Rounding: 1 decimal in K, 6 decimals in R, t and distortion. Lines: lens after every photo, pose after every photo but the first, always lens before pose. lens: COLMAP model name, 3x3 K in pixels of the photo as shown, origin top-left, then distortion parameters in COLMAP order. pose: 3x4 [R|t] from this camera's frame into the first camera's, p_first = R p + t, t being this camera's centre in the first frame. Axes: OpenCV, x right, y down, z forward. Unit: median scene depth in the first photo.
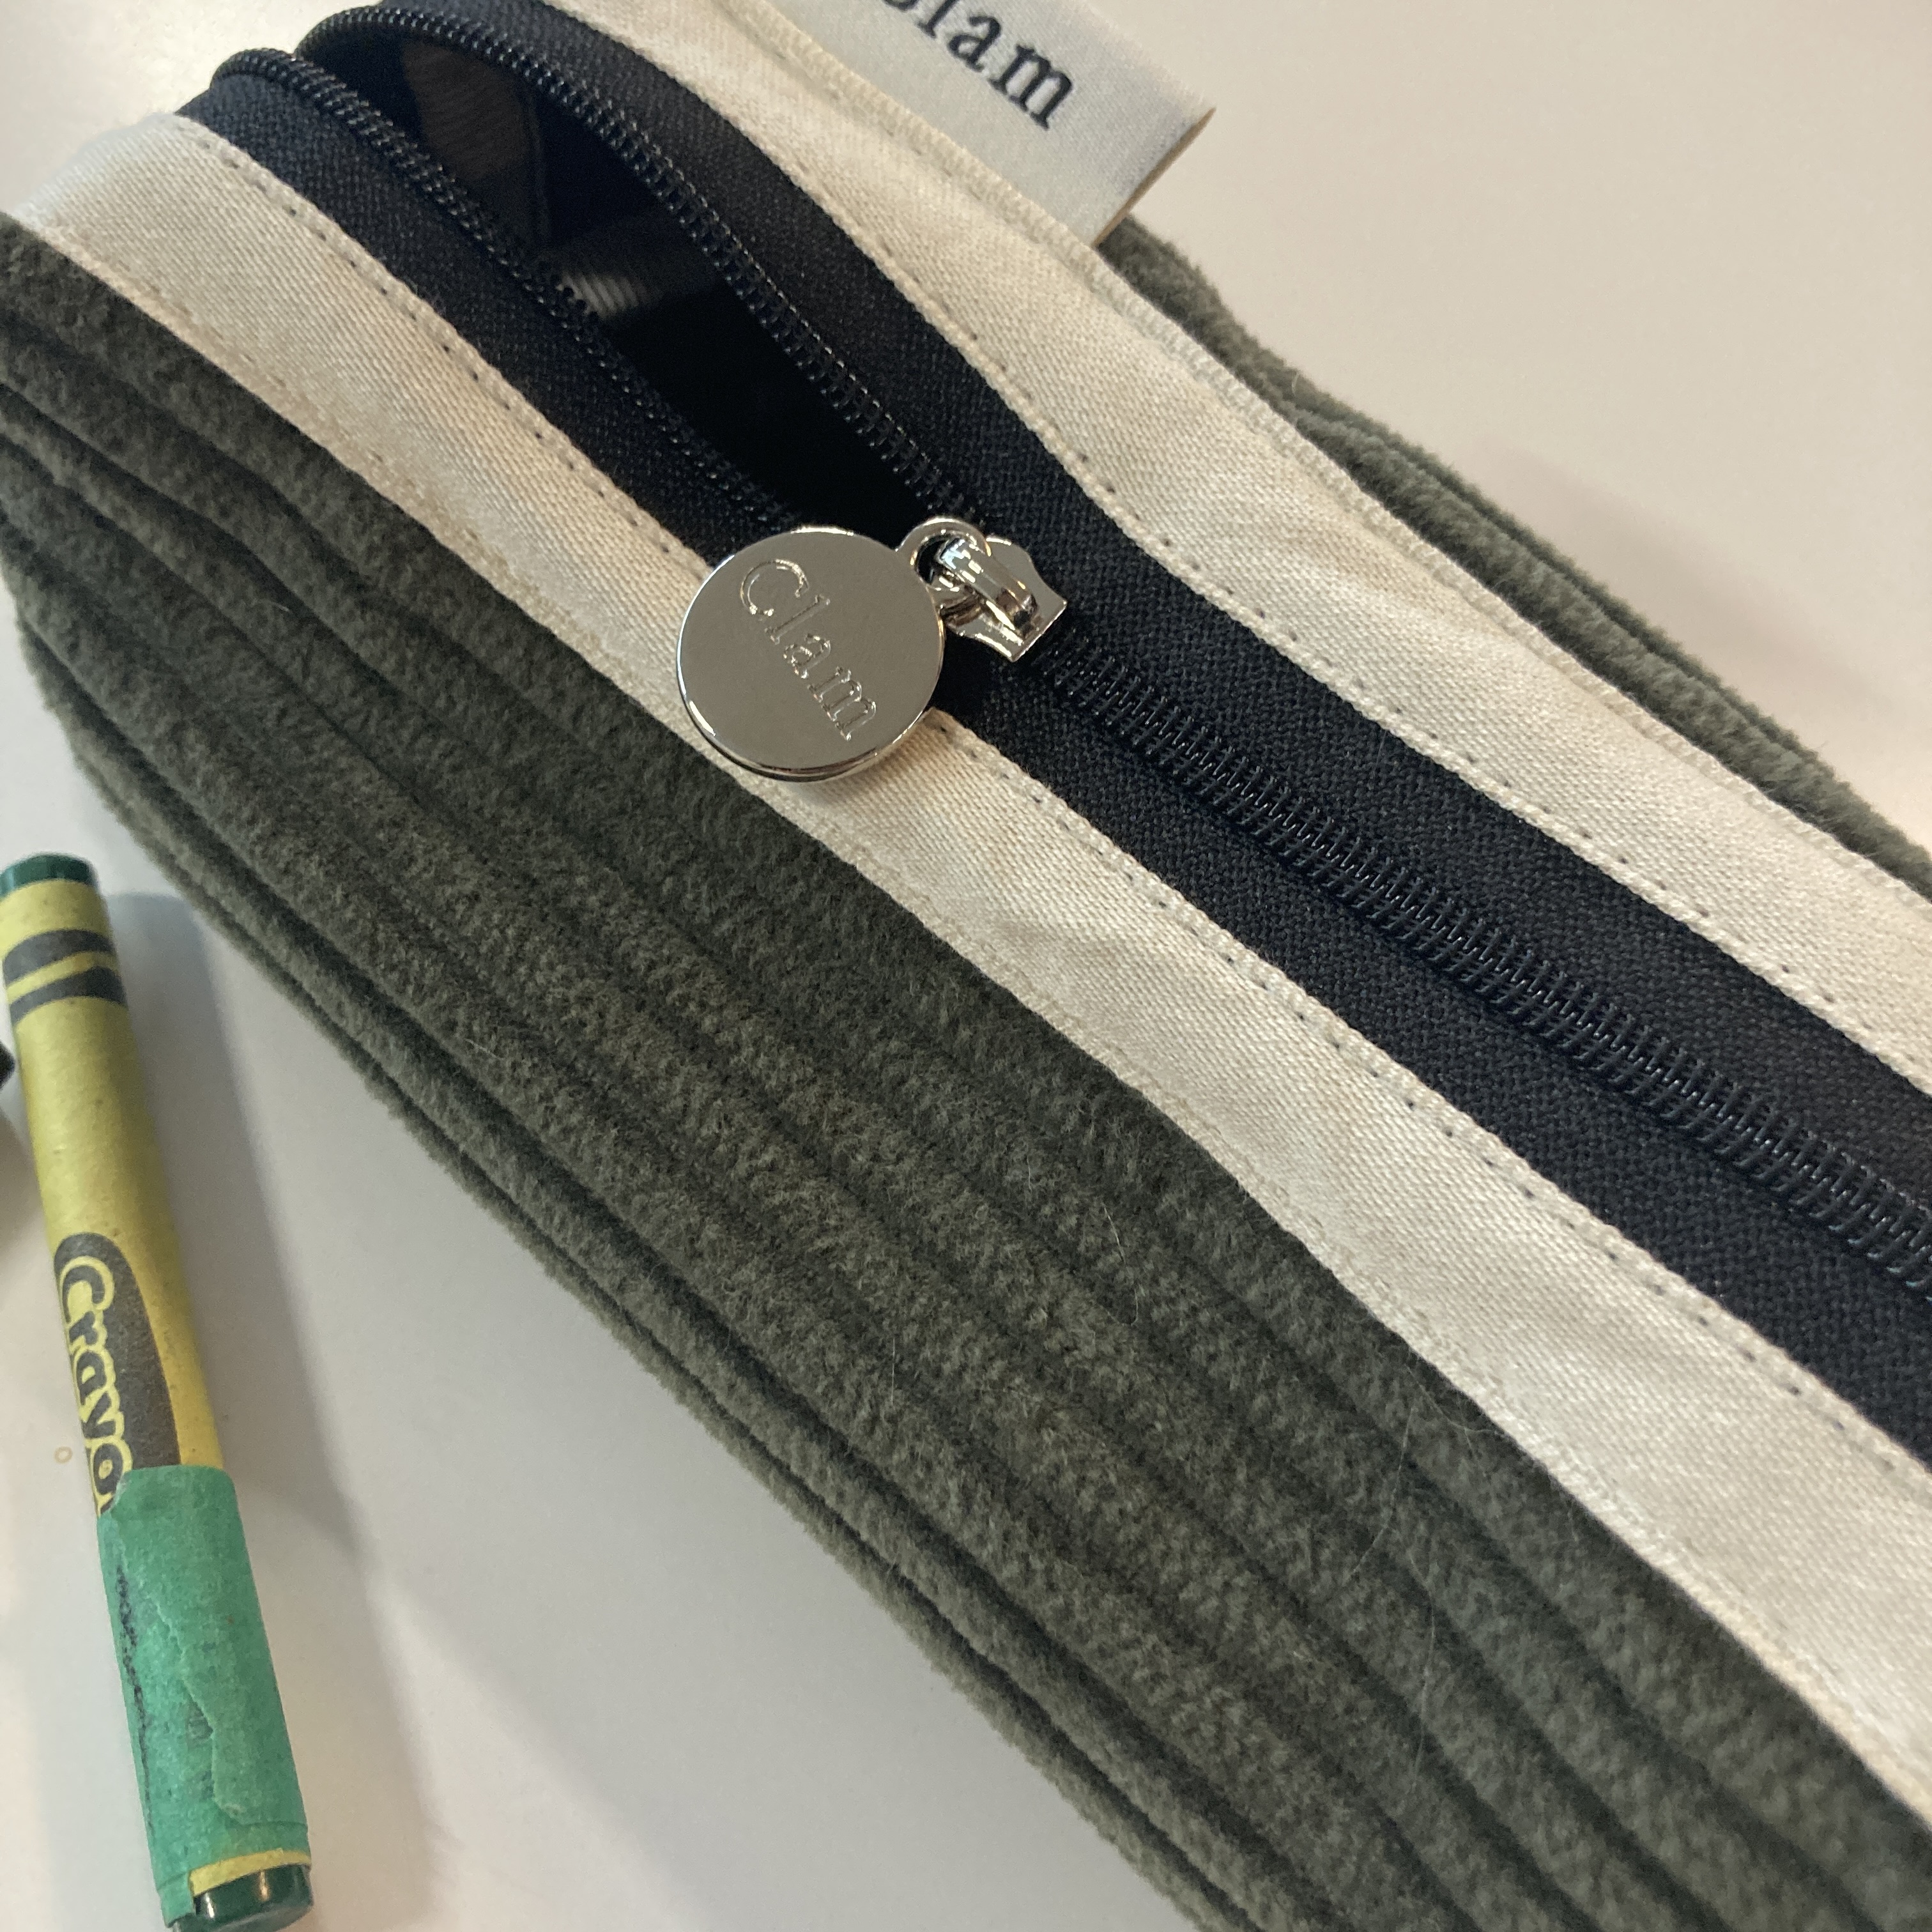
lens RADIAL K [[2208.8, 0, 996.7], [0, 2208.8, 967.8], [0, 0, 1]] dist [0.038584, -0.227589]
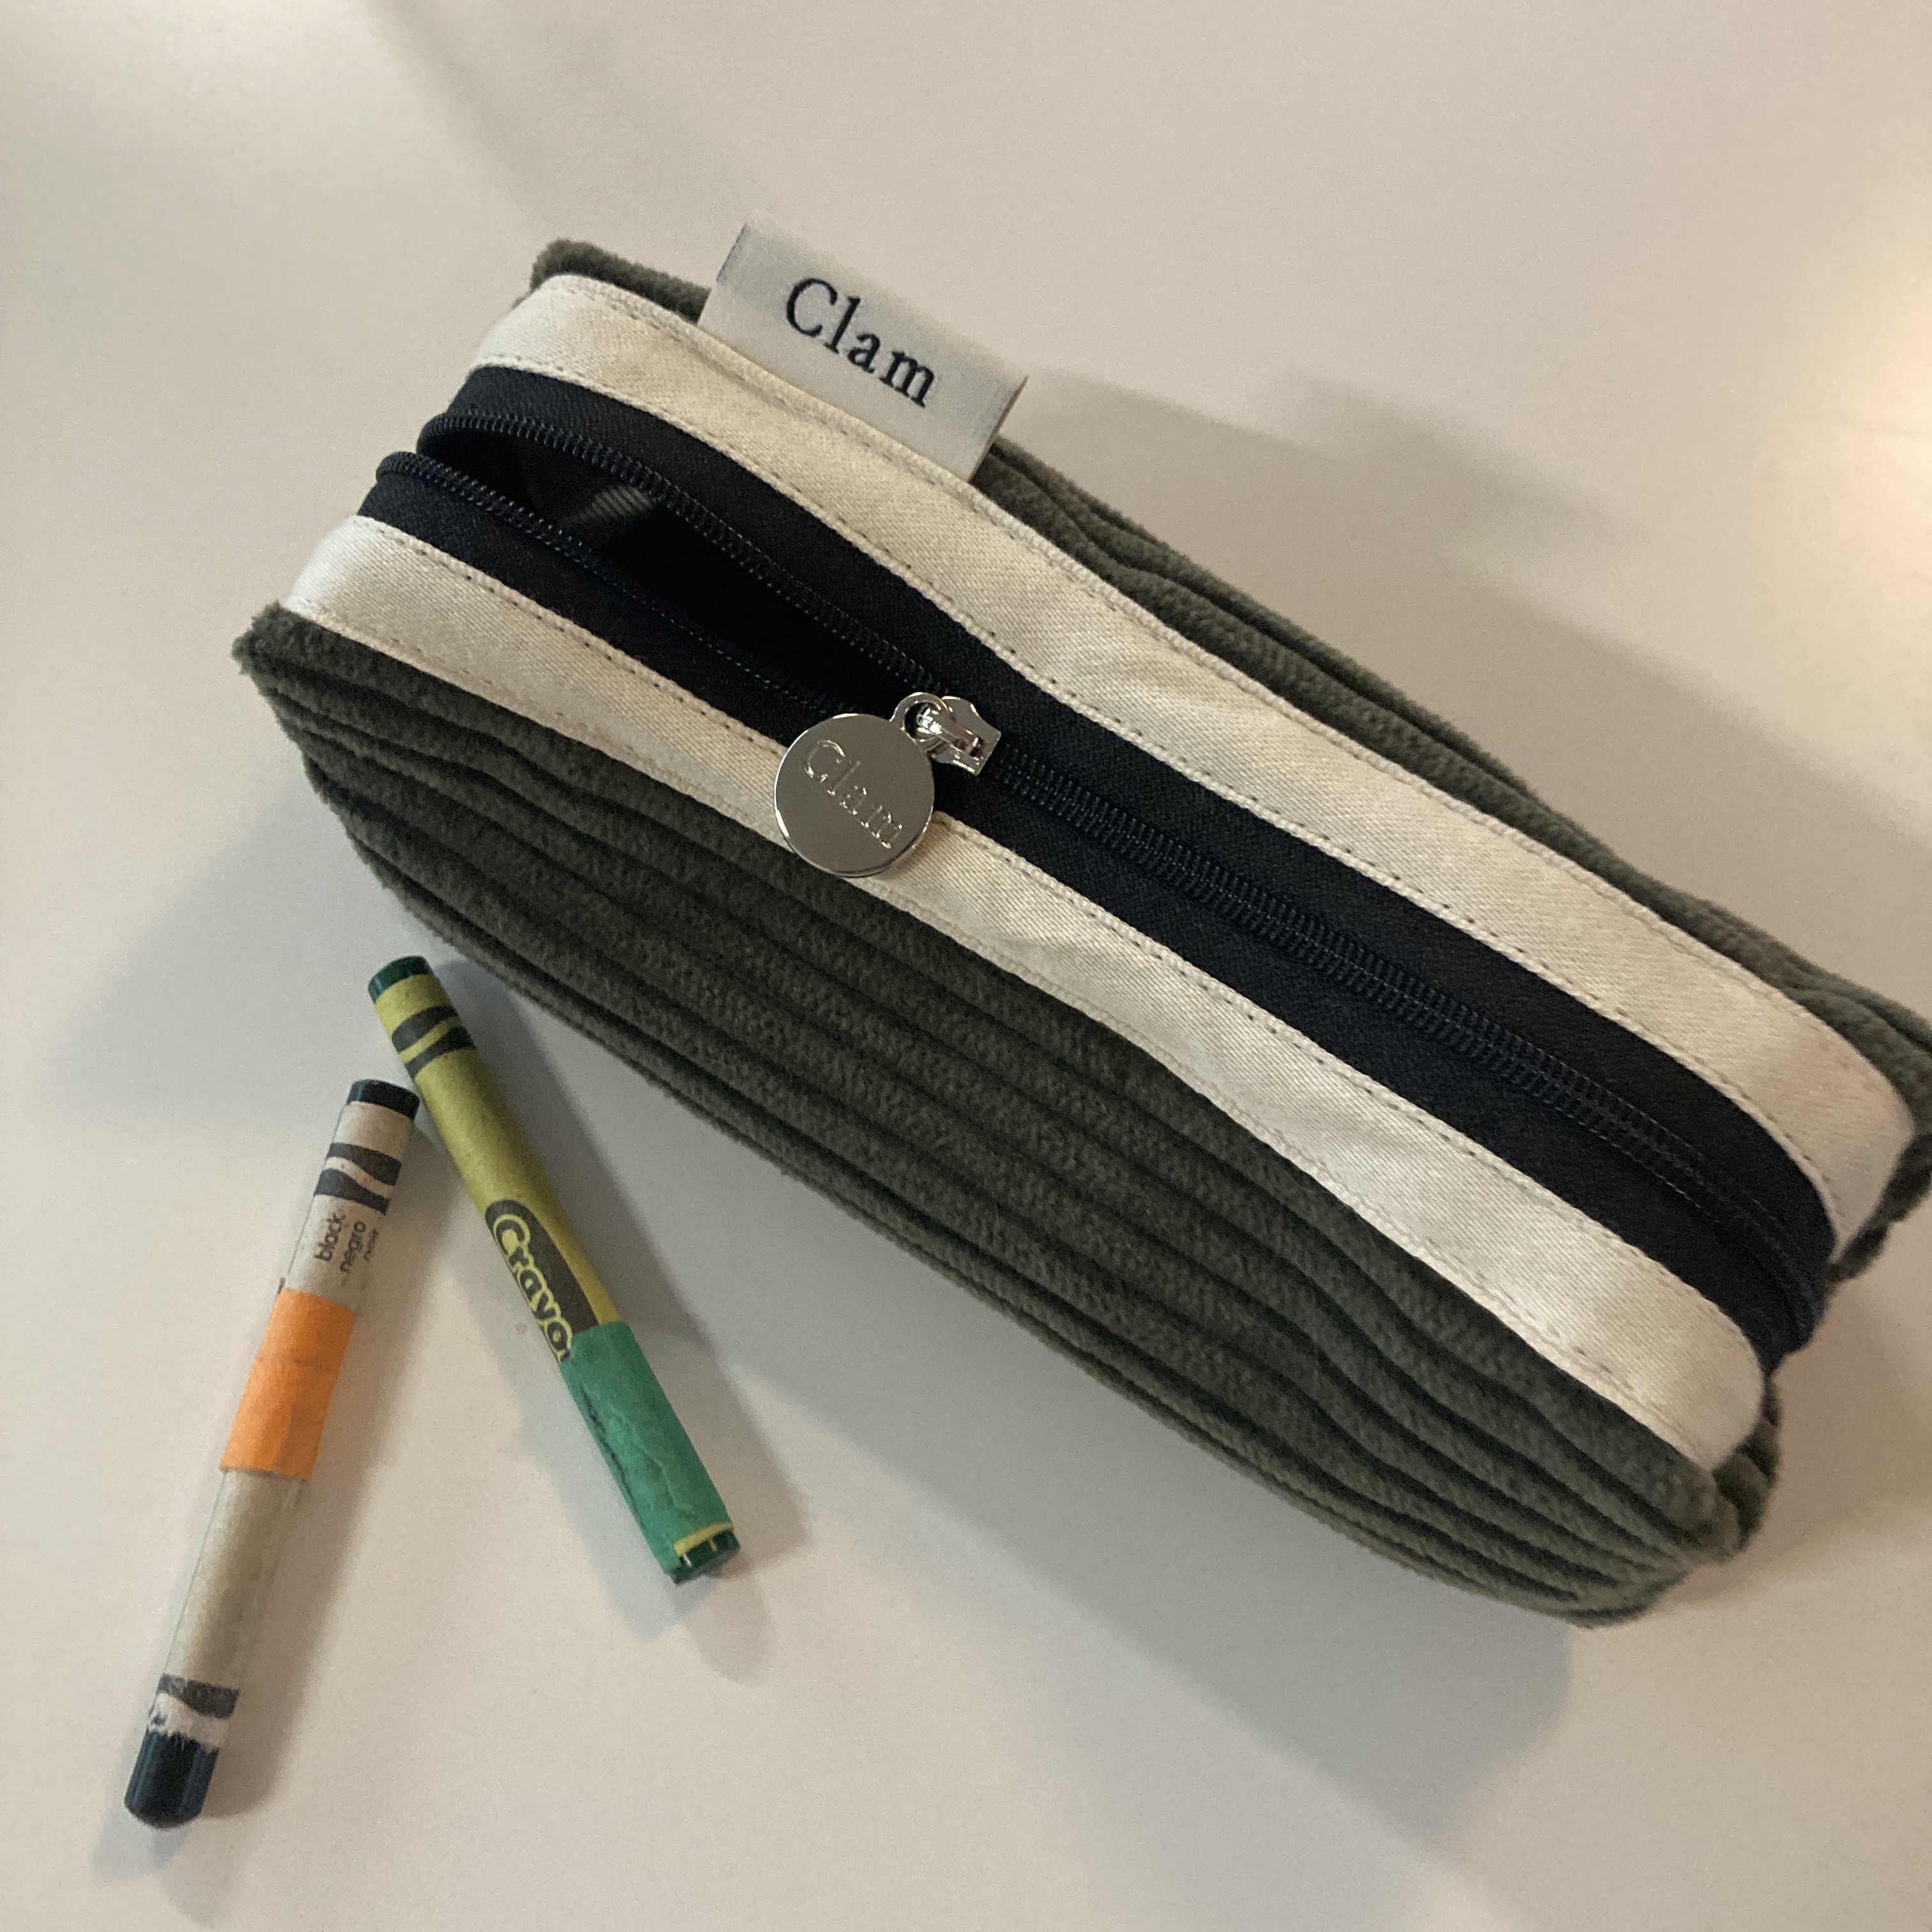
lens RADIAL K [[2133.1, 0, 991.5], [0, 2133.1, 959.5], [0, 0, 1]] dist [0.107597, -0.502096]
pose [[0.977223, -0.203949, -0.058653, 0.083818], [0.211604, 0.957414, 0.196422, -0.317591], [0.016096, -0.204359, 0.978764, -0.578356]]
